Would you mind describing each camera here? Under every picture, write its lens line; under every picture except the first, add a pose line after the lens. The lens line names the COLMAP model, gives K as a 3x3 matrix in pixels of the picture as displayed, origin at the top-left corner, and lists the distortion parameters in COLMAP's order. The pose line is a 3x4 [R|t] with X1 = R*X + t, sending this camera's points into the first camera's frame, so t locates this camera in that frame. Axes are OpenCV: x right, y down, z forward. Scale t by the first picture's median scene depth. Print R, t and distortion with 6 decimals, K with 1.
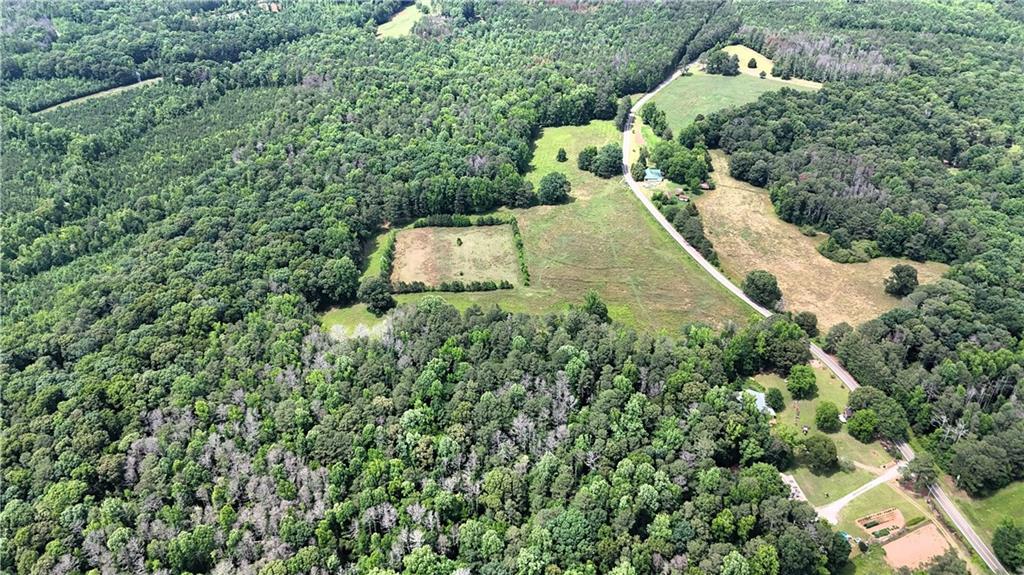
lens RADIAL K [[757.5, 0, 512.5], [0, 757.5, 291.4], [0, 0, 1]] dist [0.064249, -0.054246]
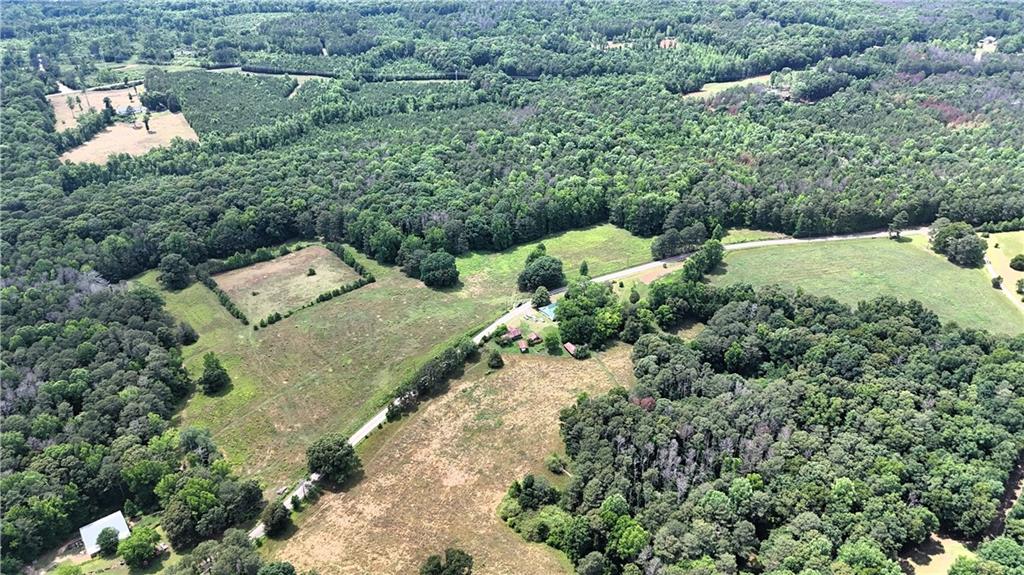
lens RADIAL K [[757.5, 0, 512.1], [0, 757.5, 289.5], [0, 0, 1]] dist [0.064249, -0.054246]
pose [[0.600918, 0.404898, -0.689170, 0.743025], [-0.430385, 0.890449, 0.147880, -0.289629], [0.673548, 0.207745, 0.709349, 0.442149]]
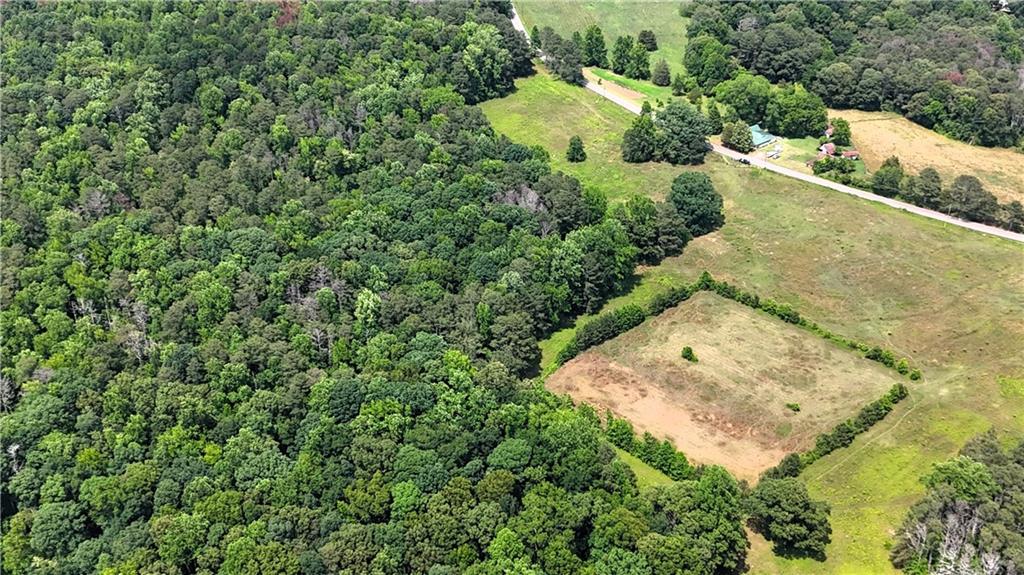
lens RADIAL K [[1200.0, 0, 512.7], [0, 1200.0, 288.9], [0, 0, 1]] dist [0.077409, 0.000000]
pose [[0.763520, -0.327660, 0.556486, -0.540679], [0.348061, 0.934644, 0.072766, -0.189257], [-0.543959, 0.138133, 0.827664, 0.388882]]
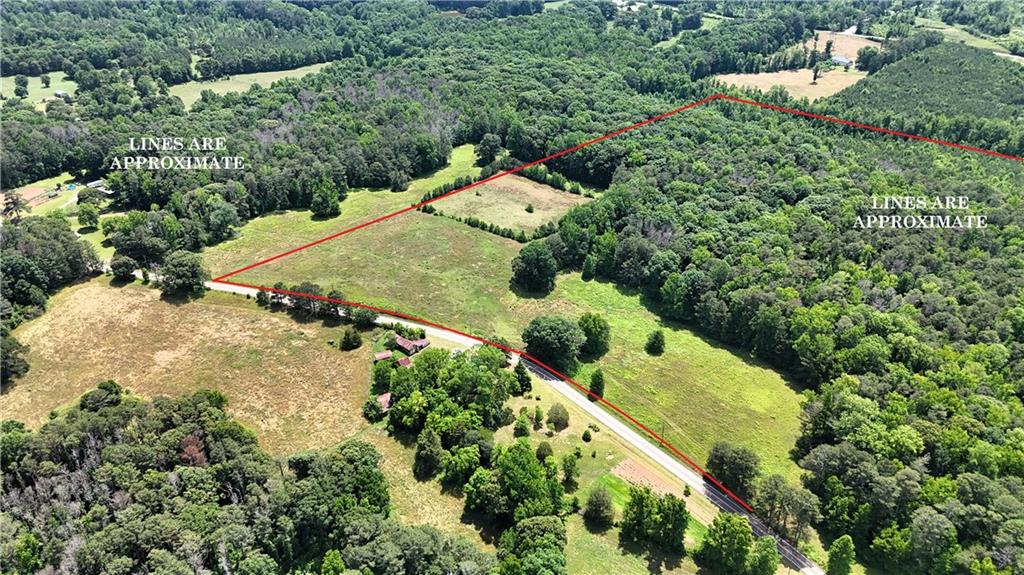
lens RADIAL K [[757.5, 0, 507.6], [0, 757.5, 288.5], [0, 0, 1]] dist [0.064249, -0.054246]
pose [[-0.667296, 0.390630, -0.634133, 0.519884], [-0.390000, 0.542097, 0.744332, -0.631252], [0.634520, 0.744002, -0.209394, 1.166429]]
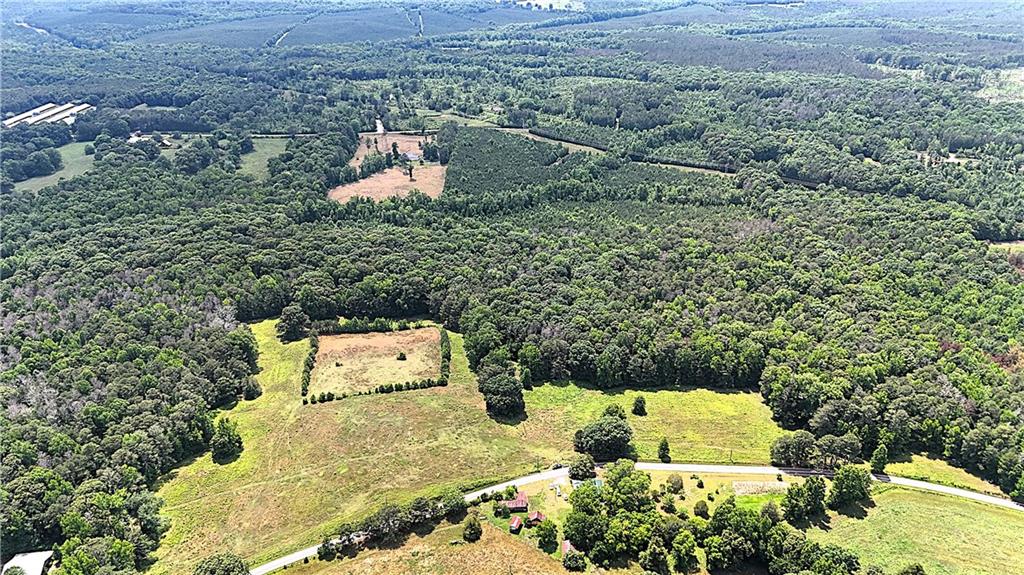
lens RADIAL K [[757.5, 0, 512.0], [0, 757.5, 283.6], [0, 0, 1]] dist [0.064249, -0.054246]
pose [[0.110791, 0.439232, -0.891516, 0.719274], [-0.535400, 0.782121, 0.318800, -0.490054], [0.837301, 0.441997, 0.321817, 0.719070]]
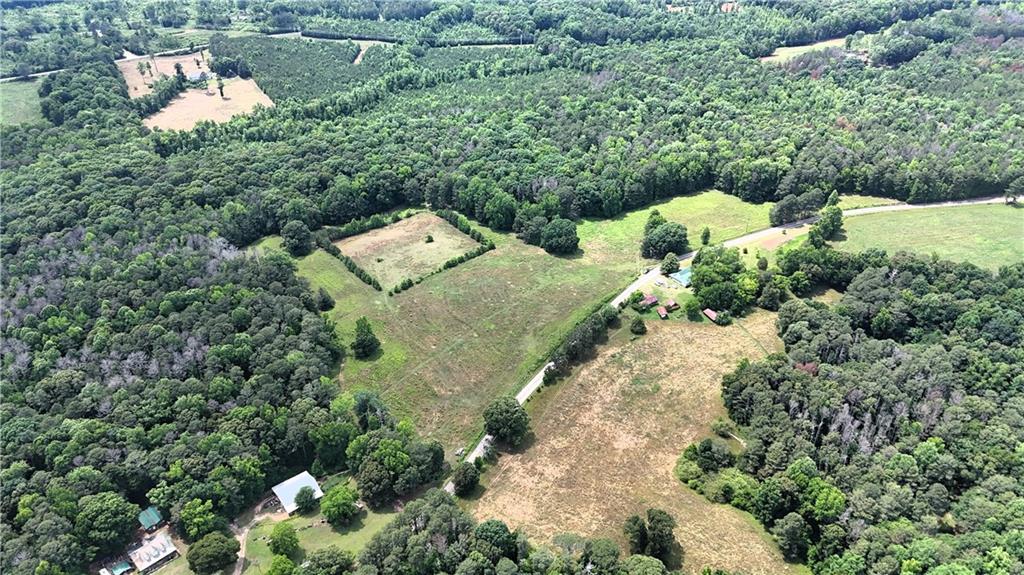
lens RADIAL K [[757.5, 0, 511.9], [0, 757.5, 289.7], [0, 0, 1]] dist [0.064249, -0.054246]
pose [[0.599777, 0.432914, -0.672944, 0.659423], [-0.430079, 0.883608, 0.185120, -0.225289], [0.674759, 0.178388, 0.716155, 0.343014]]
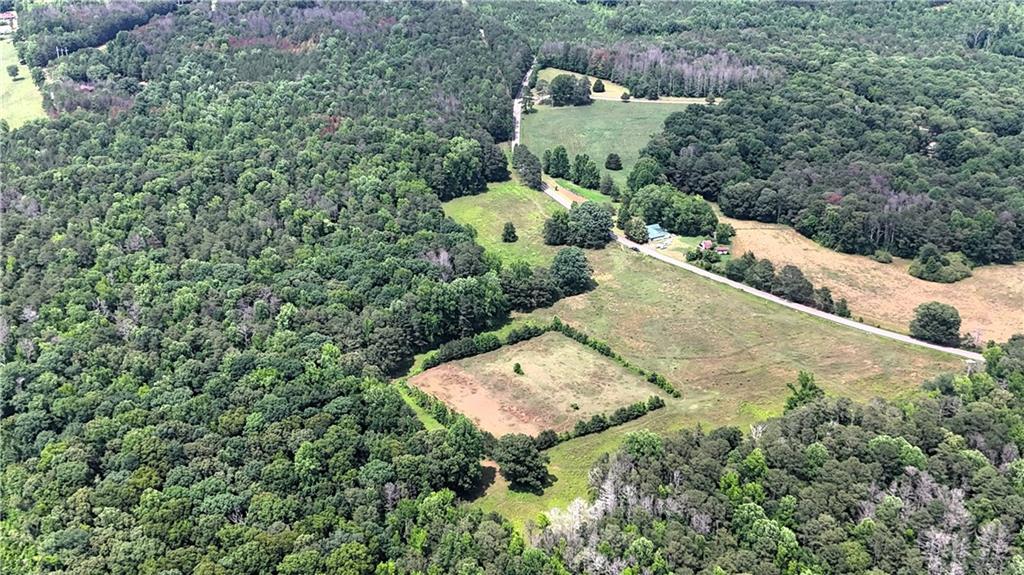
lens RADIAL K [[1200.0, 0, 512.1], [0, 1200.0, 289.3], [0, 0, 1]] dist [0.077409, 0.000000]
pose [[0.859679, -0.199932, 0.470084, -0.514148], [0.273417, 0.957406, -0.092823, -0.034959], [-0.431503, 0.208328, 0.877727, 0.075640]]
